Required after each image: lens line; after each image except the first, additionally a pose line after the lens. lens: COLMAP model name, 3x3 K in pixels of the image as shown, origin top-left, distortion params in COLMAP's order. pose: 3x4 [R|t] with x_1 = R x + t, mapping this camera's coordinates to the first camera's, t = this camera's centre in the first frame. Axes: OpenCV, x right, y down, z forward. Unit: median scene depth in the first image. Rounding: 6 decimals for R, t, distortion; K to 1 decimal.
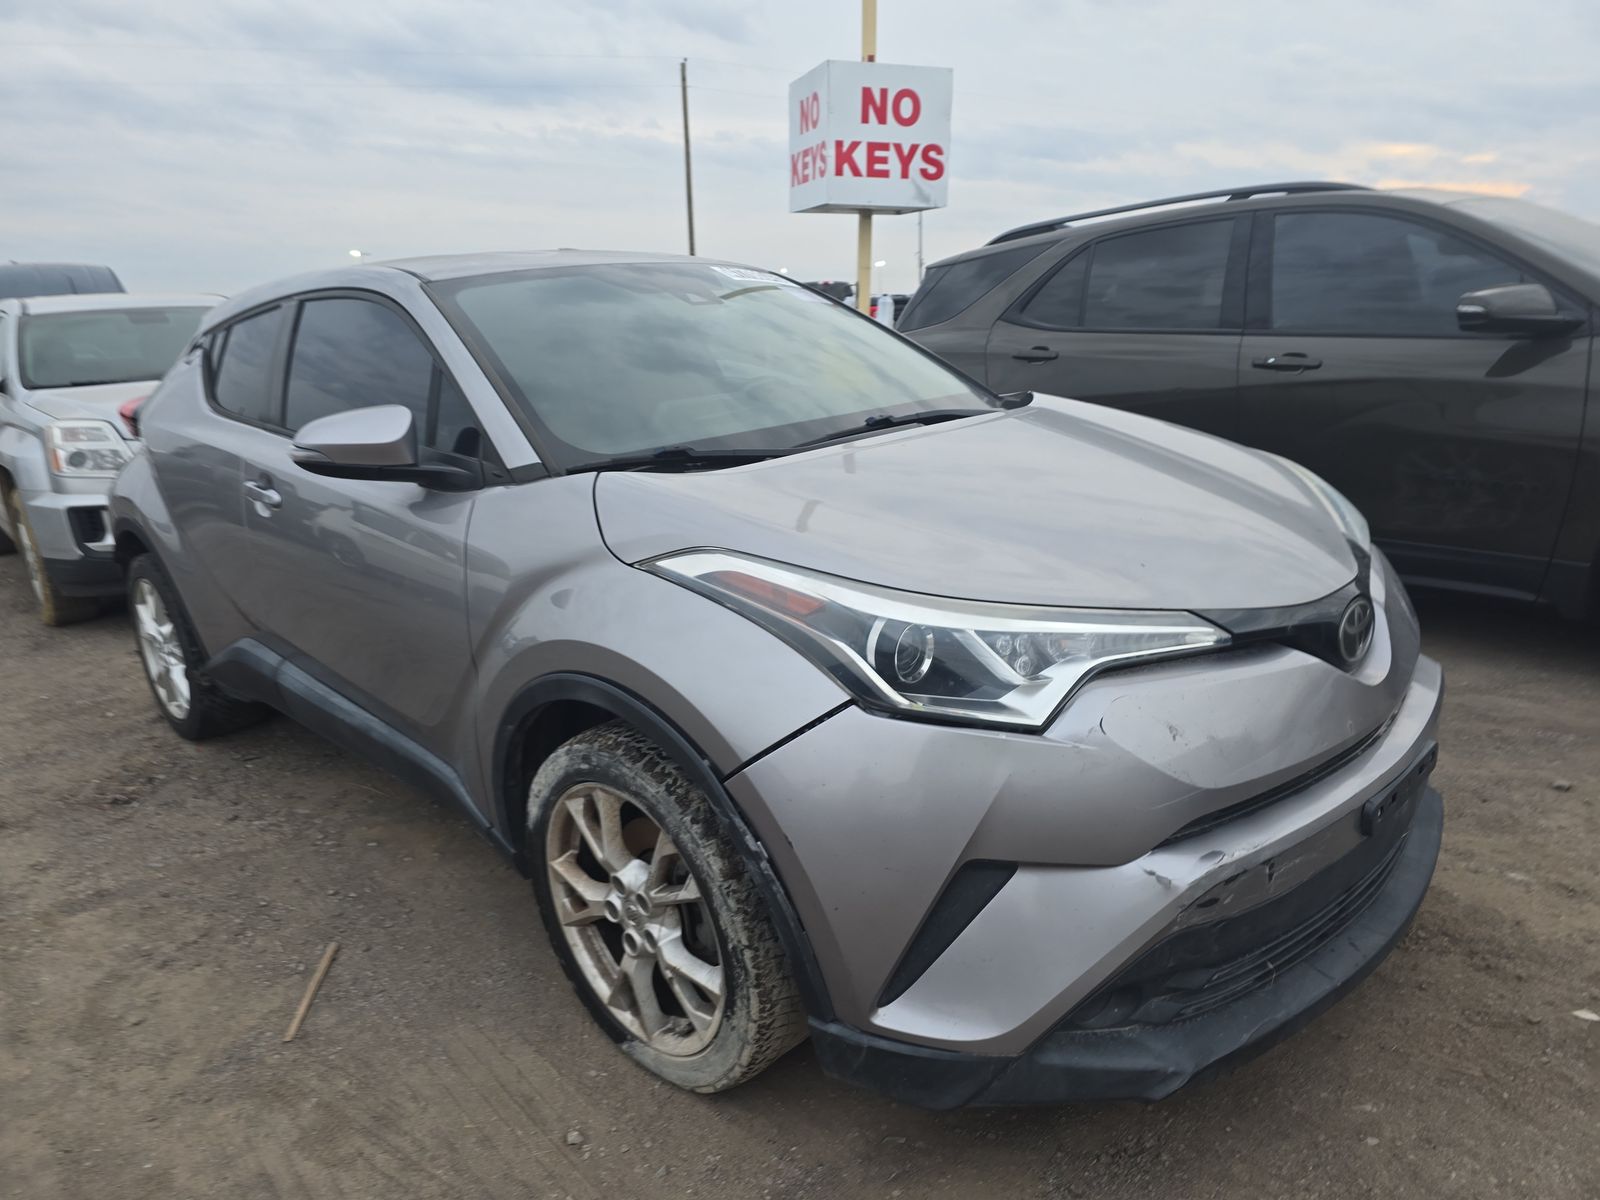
lens RADIAL K [[1102.6, 0, 795.0], [0, 1102.6, 598.3], [0, 0, 1]] dist [0.040798, -0.037585]
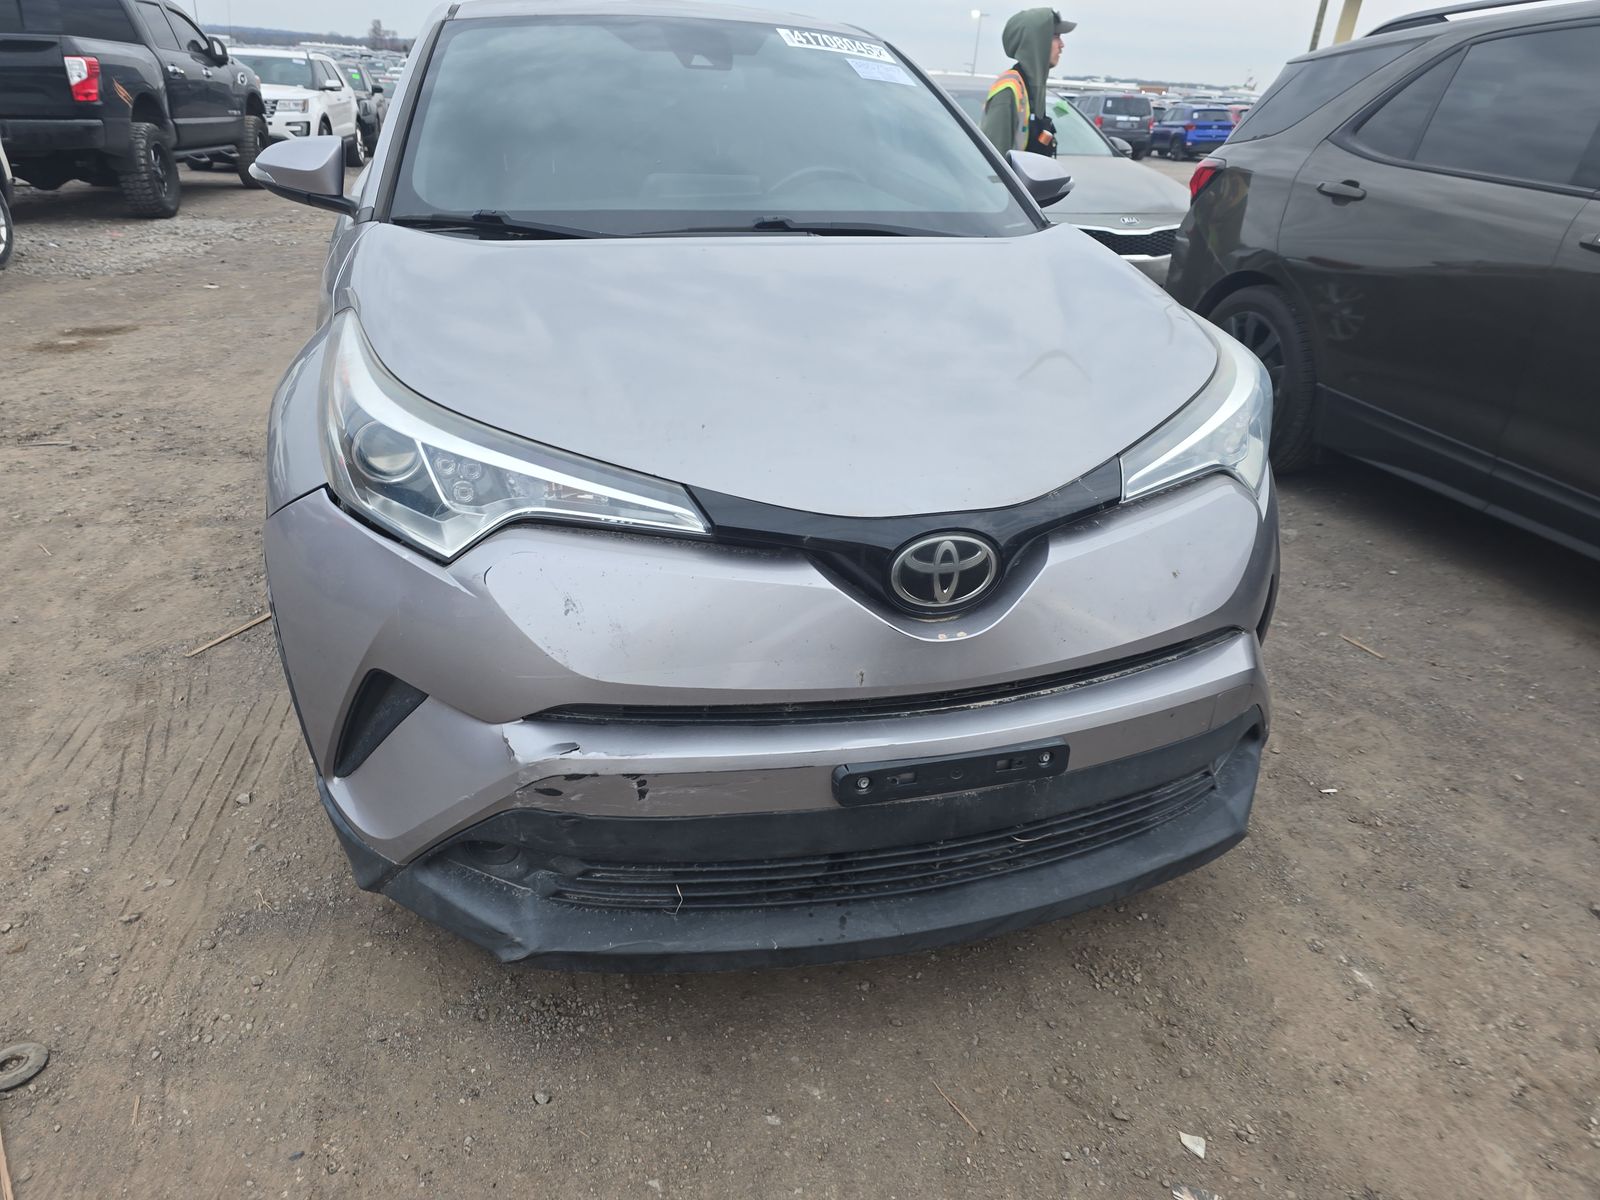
lens RADIAL K [[1102.6, 0, 795.0], [0, 1102.6, 598.3], [0, 0, 1]] dist [0.040798, -0.037585]
pose [[0.860609, 0.290375, -0.418371, 0.705172], [-0.211365, 0.951081, 0.225321, -0.100983], [0.463332, -0.105484, 0.879884, 0.245523]]
